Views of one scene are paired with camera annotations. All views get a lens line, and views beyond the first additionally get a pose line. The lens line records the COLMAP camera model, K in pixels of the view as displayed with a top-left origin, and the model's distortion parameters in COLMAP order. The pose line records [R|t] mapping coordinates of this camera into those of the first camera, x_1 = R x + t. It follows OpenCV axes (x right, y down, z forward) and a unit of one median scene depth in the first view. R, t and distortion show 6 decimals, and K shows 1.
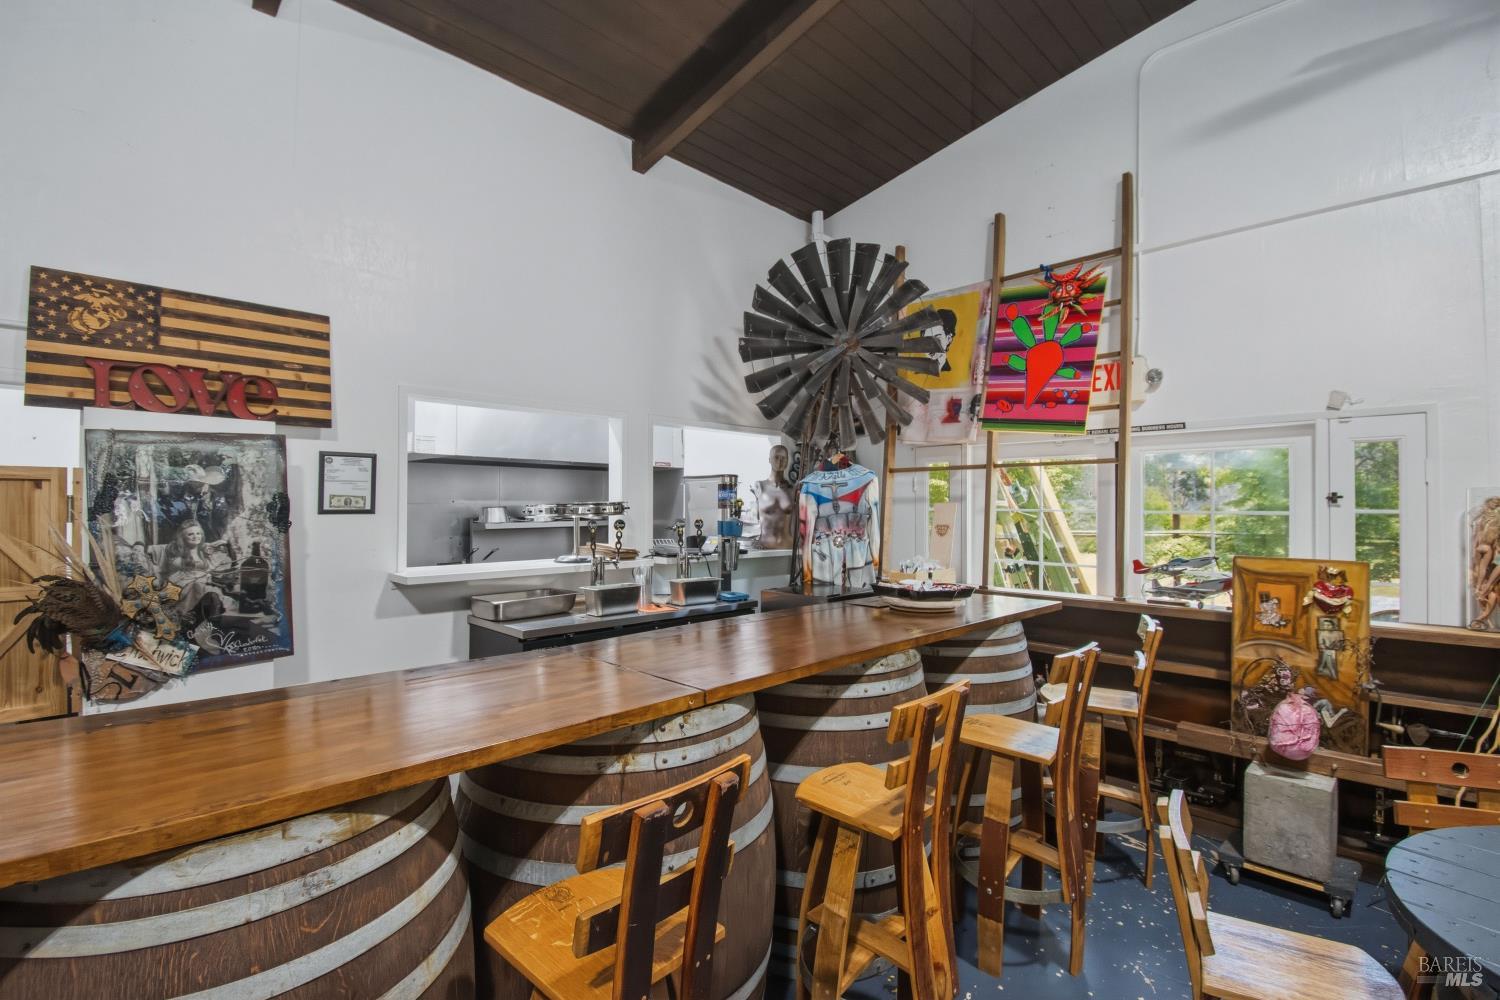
lens RADIAL K [[686.7, 0, 768.1], [0, 686.7, 496.0], [0, 0, 1]] dist [-0.007148, -0.009577]
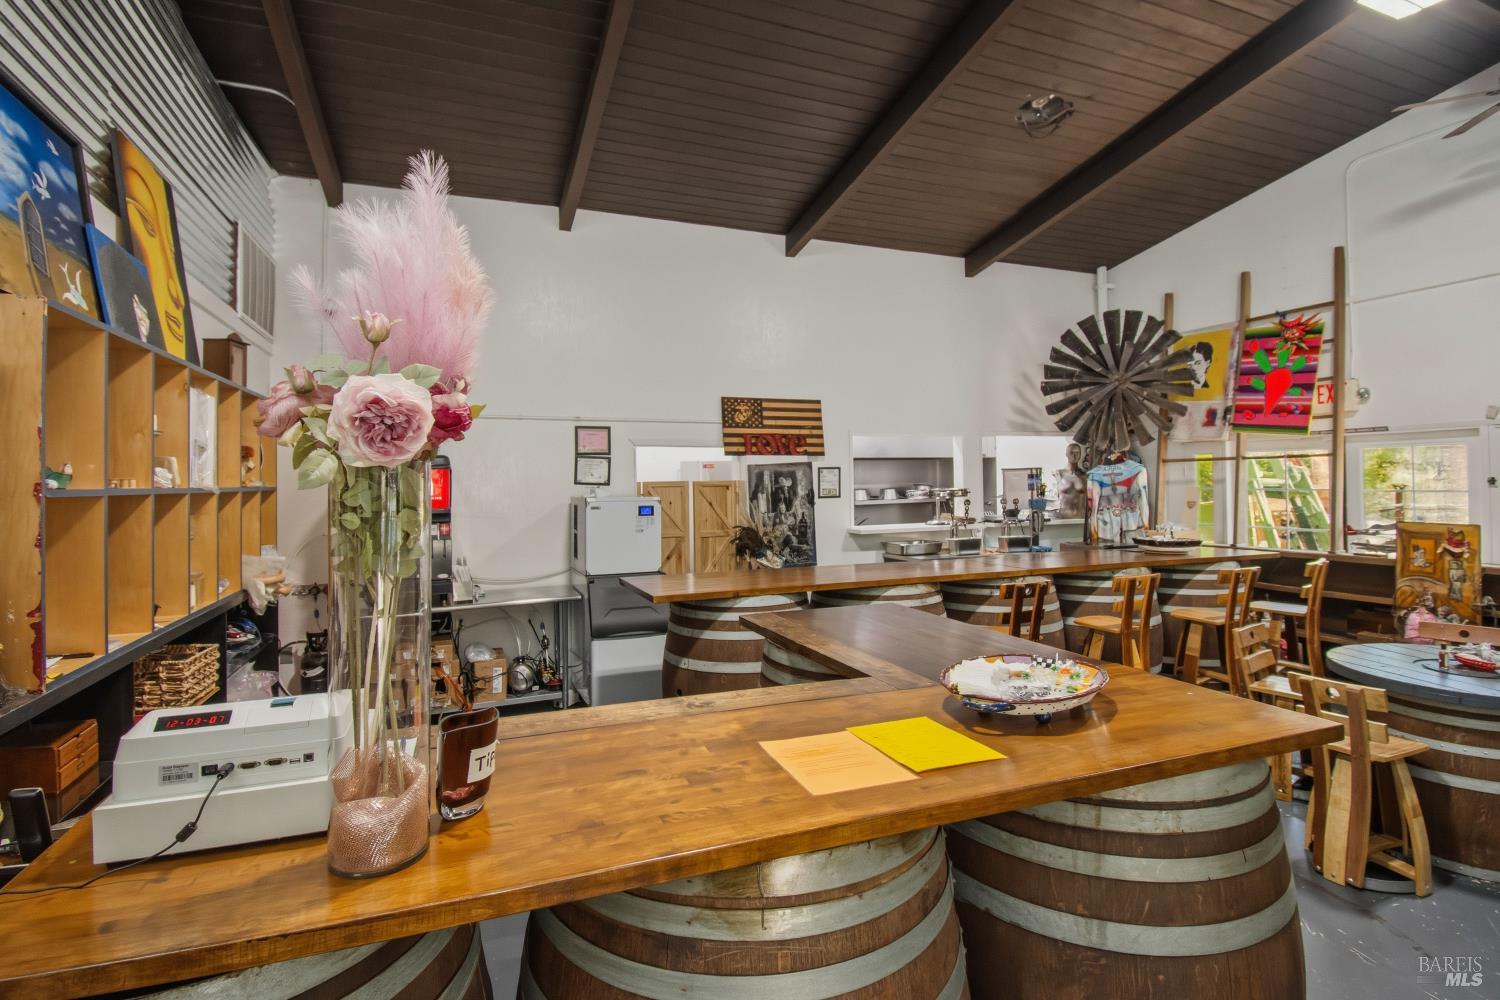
lens RADIAL K [[727.5, 0, 735.0], [0, 727.5, 476.8], [0, 0, 1]] dist [-0.005150, -0.012265]
pose [[0.903625, -0.020278, -0.427844, 0.036870], [0.025251, 0.999663, 0.005951, -0.051224], [0.427580, -0.016181, 0.903833, -0.954118]]
